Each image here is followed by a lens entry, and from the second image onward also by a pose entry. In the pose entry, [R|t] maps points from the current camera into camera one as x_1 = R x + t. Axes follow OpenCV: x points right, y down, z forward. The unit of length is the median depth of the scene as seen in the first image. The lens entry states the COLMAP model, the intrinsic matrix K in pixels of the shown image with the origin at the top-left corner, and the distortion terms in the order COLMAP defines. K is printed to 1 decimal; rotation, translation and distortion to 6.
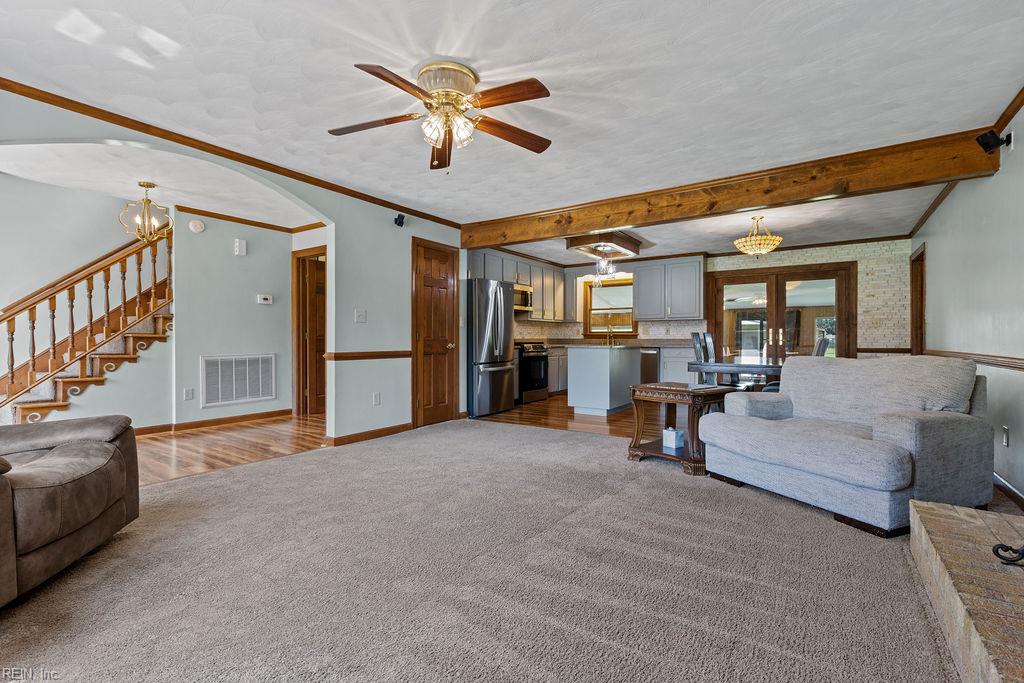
lens RADIAL K [[467.4, 0, 511.9], [0, 467.4, 342.4], [0, 0, 1]] dist [-0.002636, 0.000098]
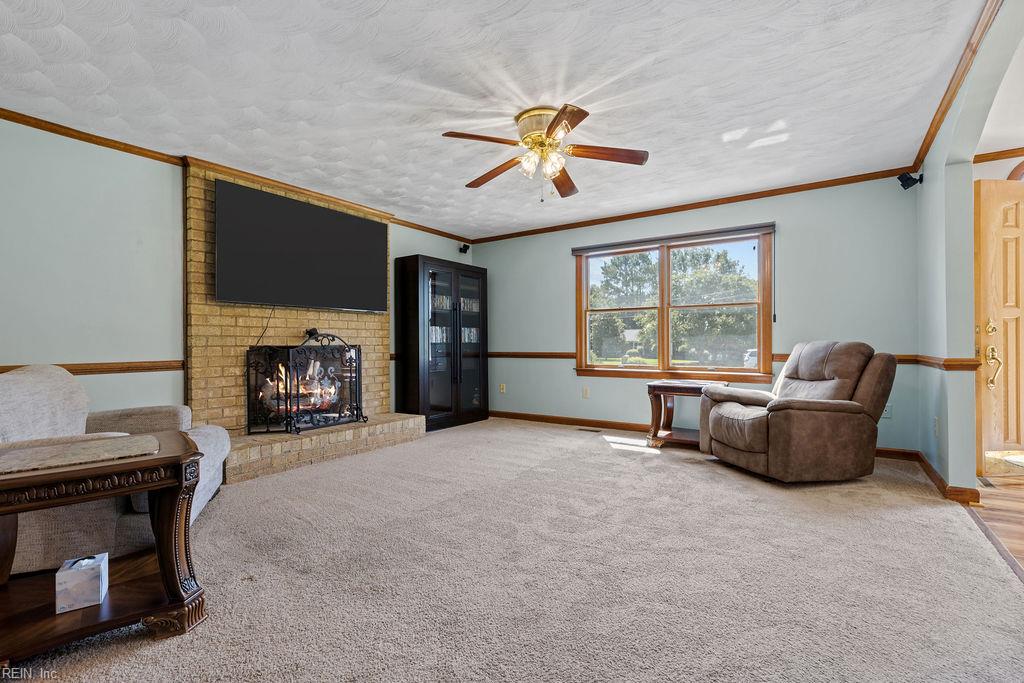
lens RADIAL K [[467.4, 0, 511.9], [0, 467.4, 344.2], [0, 0, 1]] dist [-0.002636, 0.000098]
pose [[-0.999977, 0.006420, 0.002333, -0.061756], [0.006425, 0.999977, 0.001940, -0.006726], [-0.002321, 0.001954, -0.999995, 2.134821]]
